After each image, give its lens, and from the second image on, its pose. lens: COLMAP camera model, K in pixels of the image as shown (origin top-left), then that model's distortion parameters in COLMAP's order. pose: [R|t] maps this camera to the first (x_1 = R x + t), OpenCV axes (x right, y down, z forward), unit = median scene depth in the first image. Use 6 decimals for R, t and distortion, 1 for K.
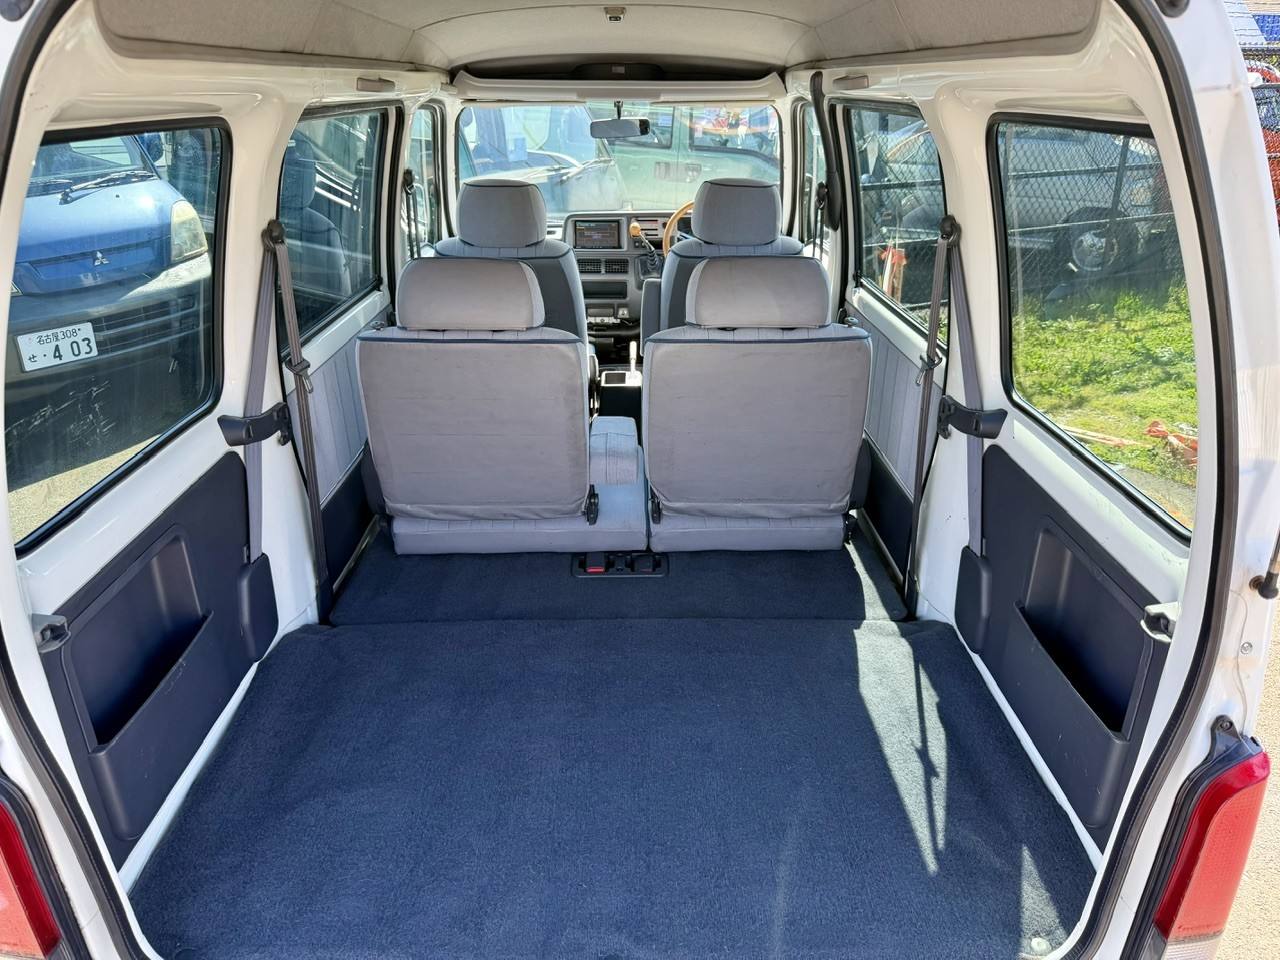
lens RADIAL K [[899.8, 0, 635.9], [0, 899.8, 493.4], [0, 0, 1]] dist [0.063432, -0.101861]
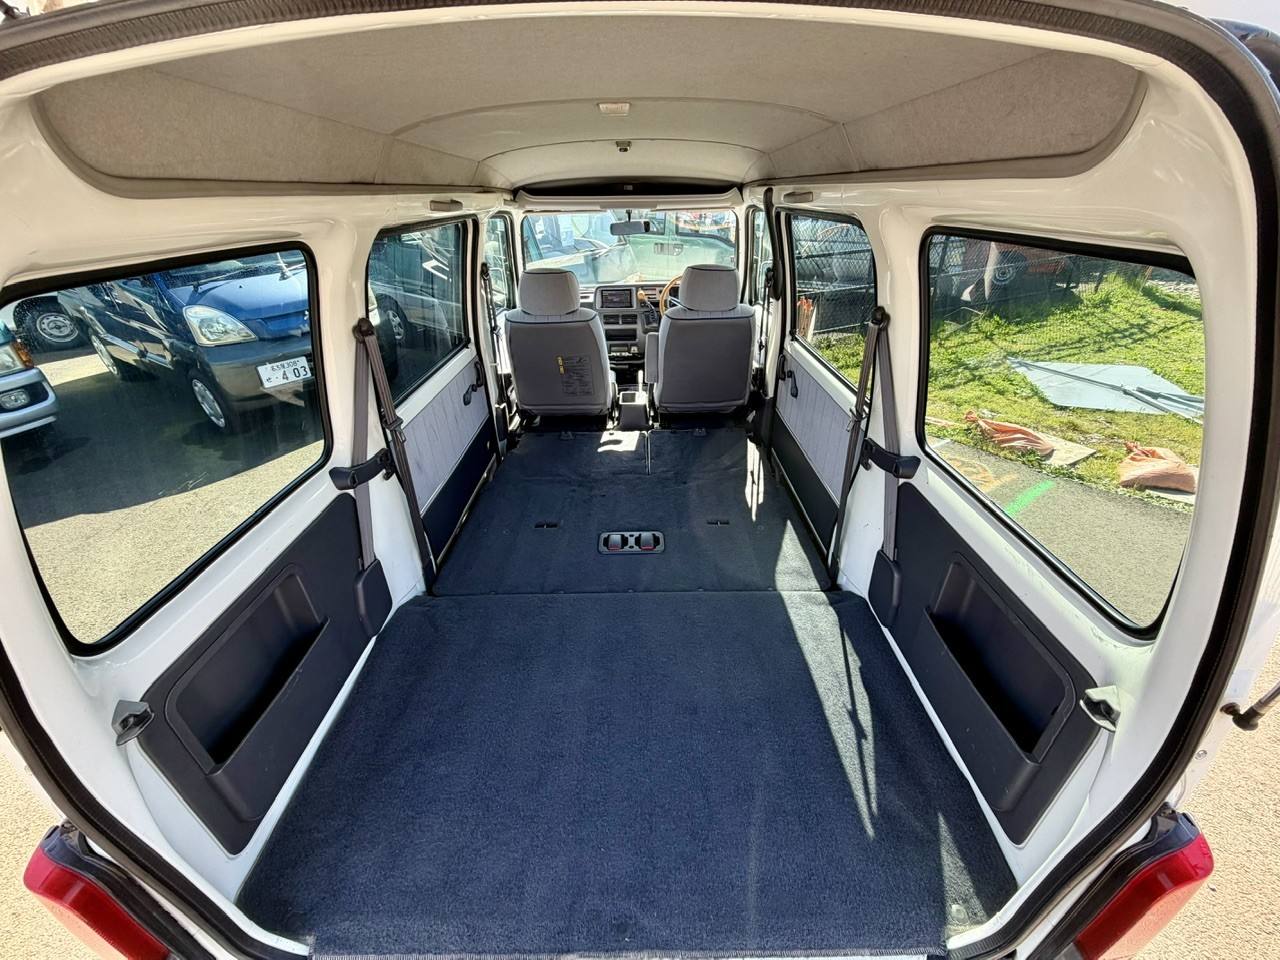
lens RADIAL K [[508.3, 0, 637.2], [0, 508.3, 481.3], [0, 0, 1]] dist [0.002396, 0.000079]
pose [[0.999804, -0.009470, -0.017406, 0.005329], [0.011099, 0.995316, 0.096038, -0.075421], [0.016415, -0.096212, 0.995225, 0.143082]]
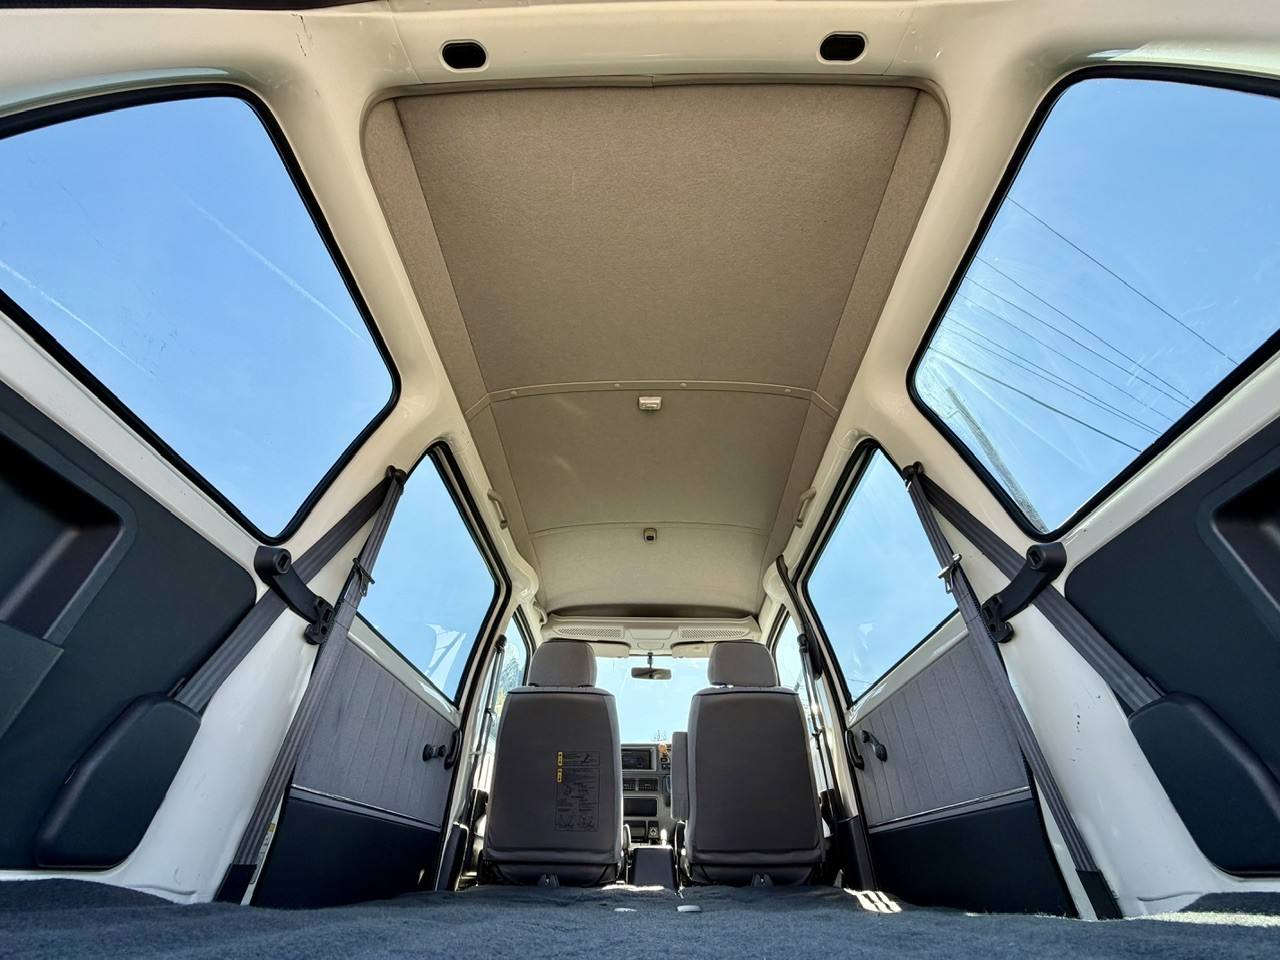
lens RADIAL K [[508.3, 0, 637.2], [0, 508.3, 481.3], [0, 0, 1]] dist [0.002396, 0.000079]
pose [[0.999539, -0.007767, -0.029367, -0.015213], [-0.022498, 0.460267, -0.887495, 0.214206], [0.020410, 0.887746, 0.459880, 0.389313]]
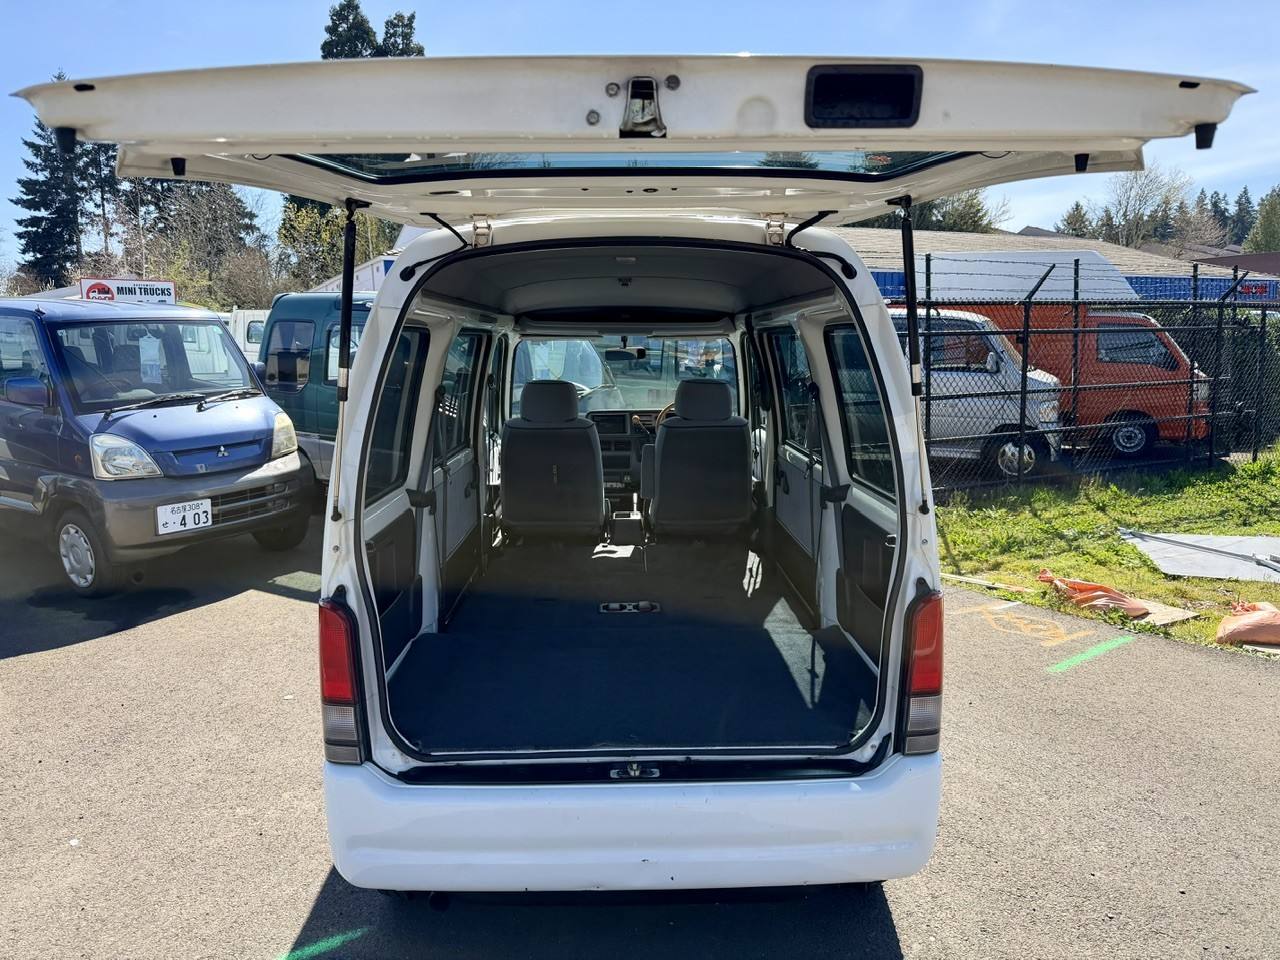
lens RADIAL K [[899.5, 0, 639.0], [0, 899.5, 488.2], [0, 0, 1]] dist [0.070091, -0.085369]
pose [[0.999932, -0.004561, 0.010725, -0.013655], [0.007168, 0.966291, -0.257353, 0.207792], [-0.009190, 0.257413, 0.966258, -0.396065]]
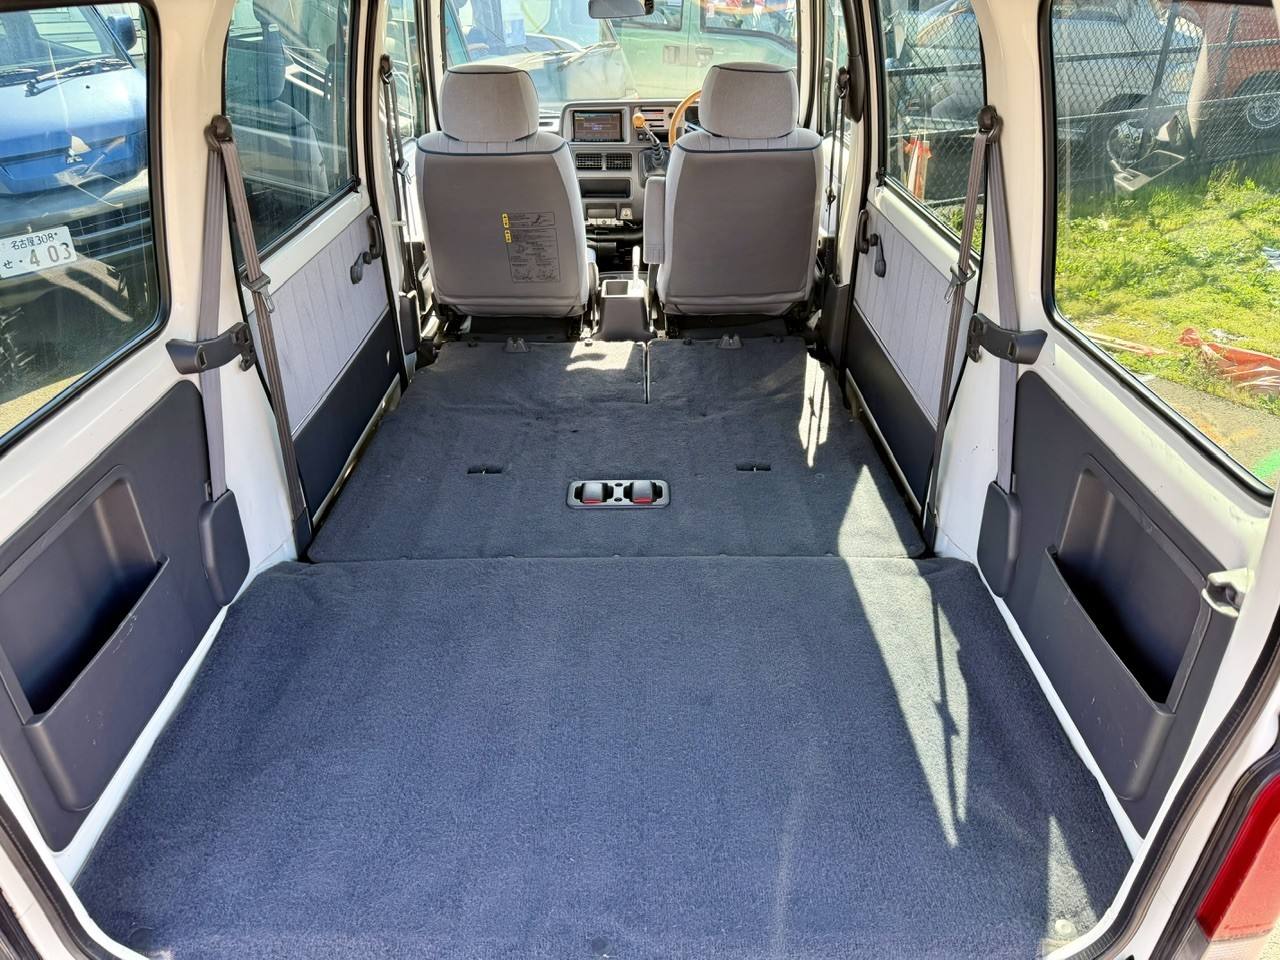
lens RADIAL K [[903.3, 0, 638.9], [0, 903.3, 490.0], [0, 0, 1]] dist [0.037525, -0.052403]
pose [[0.999958, -0.000529, -0.009171, 0.009237], [0.001474, 0.994637, 0.103420, -0.017061], [0.009067, -0.103429, 0.994595, 0.052452]]
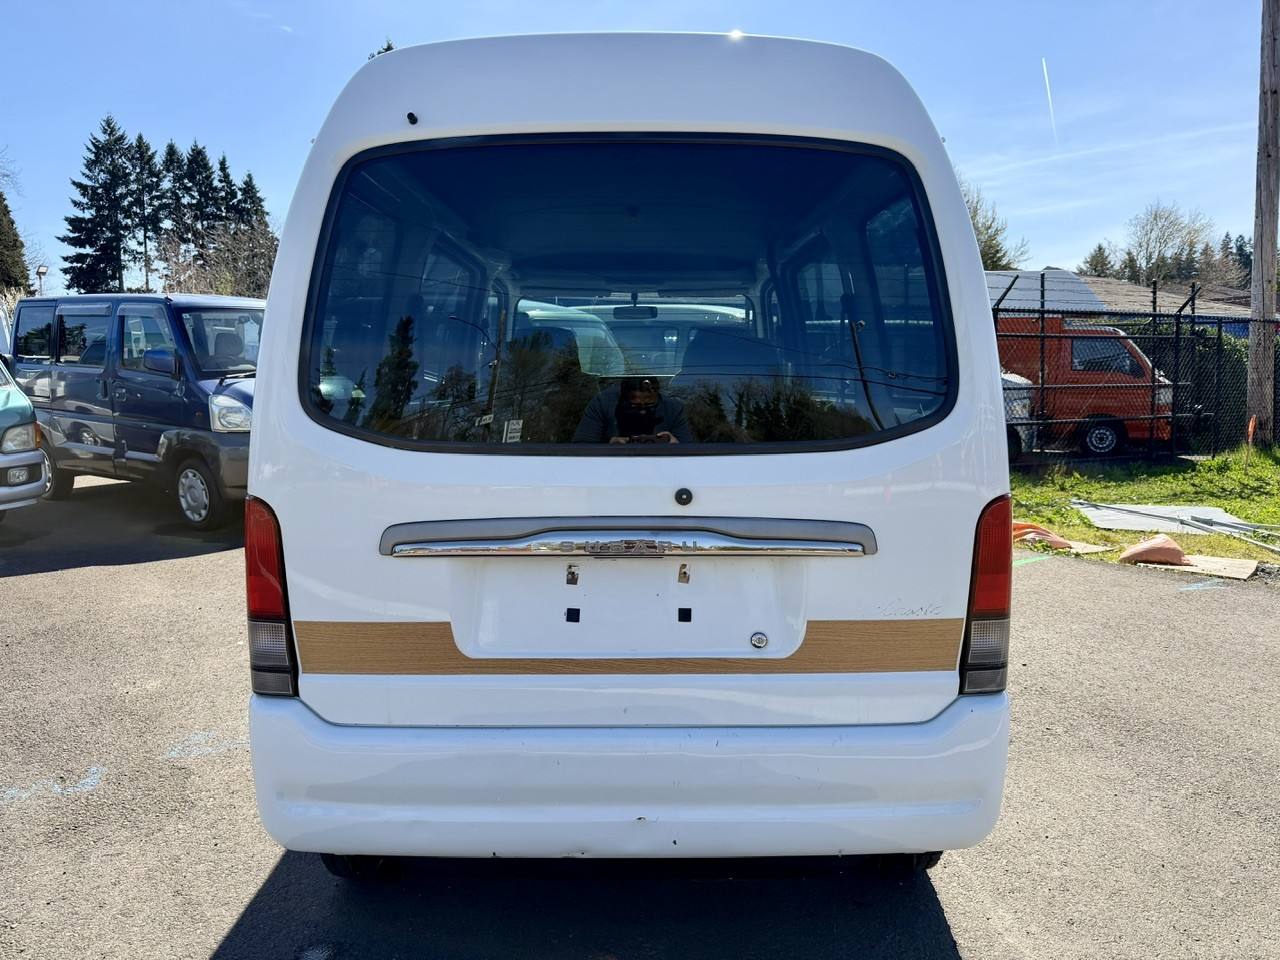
lens RADIAL K [[899.5, 0, 639.0], [0, 899.5, 488.2], [0, 0, 1]] dist [0.070091, -0.085369]
pose [[0.999907, 0.005459, -0.012496, 0.005775], [-0.008932, 0.954610, -0.297726, 0.521749], [0.010303, 0.297810, 0.954570, -0.741561]]
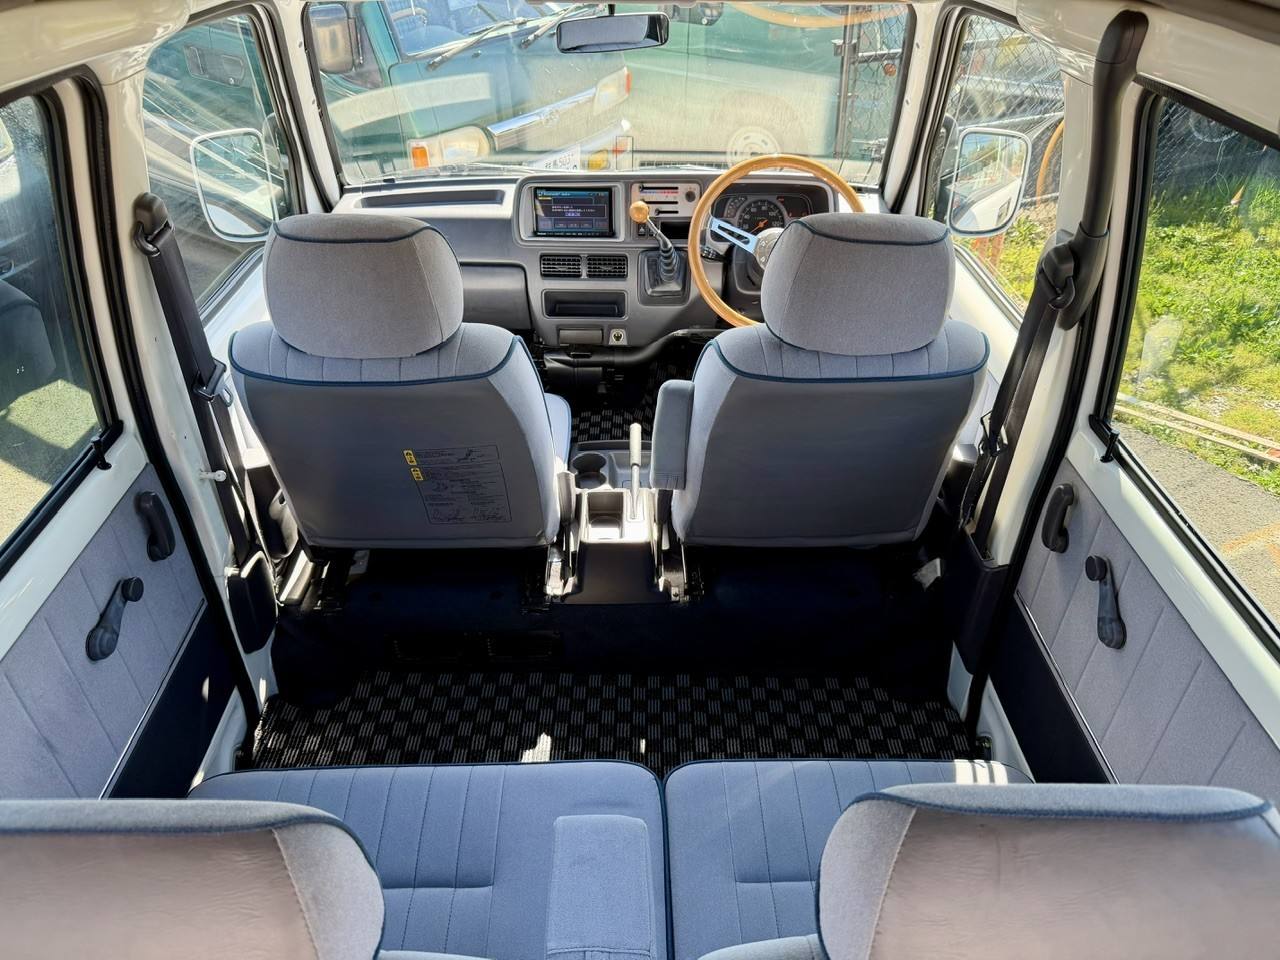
lens RADIAL K [[912.8, 0, 645.6], [0, 912.8, 495.9], [0, 0, 1]] dist [0.070857, -0.090923]
pose [[0.999674, 0.005355, 0.024947, -0.012749], [-0.010183, 0.980221, 0.197645, -0.277151], [-0.023395, -0.197835, 0.979956, 0.473877]]
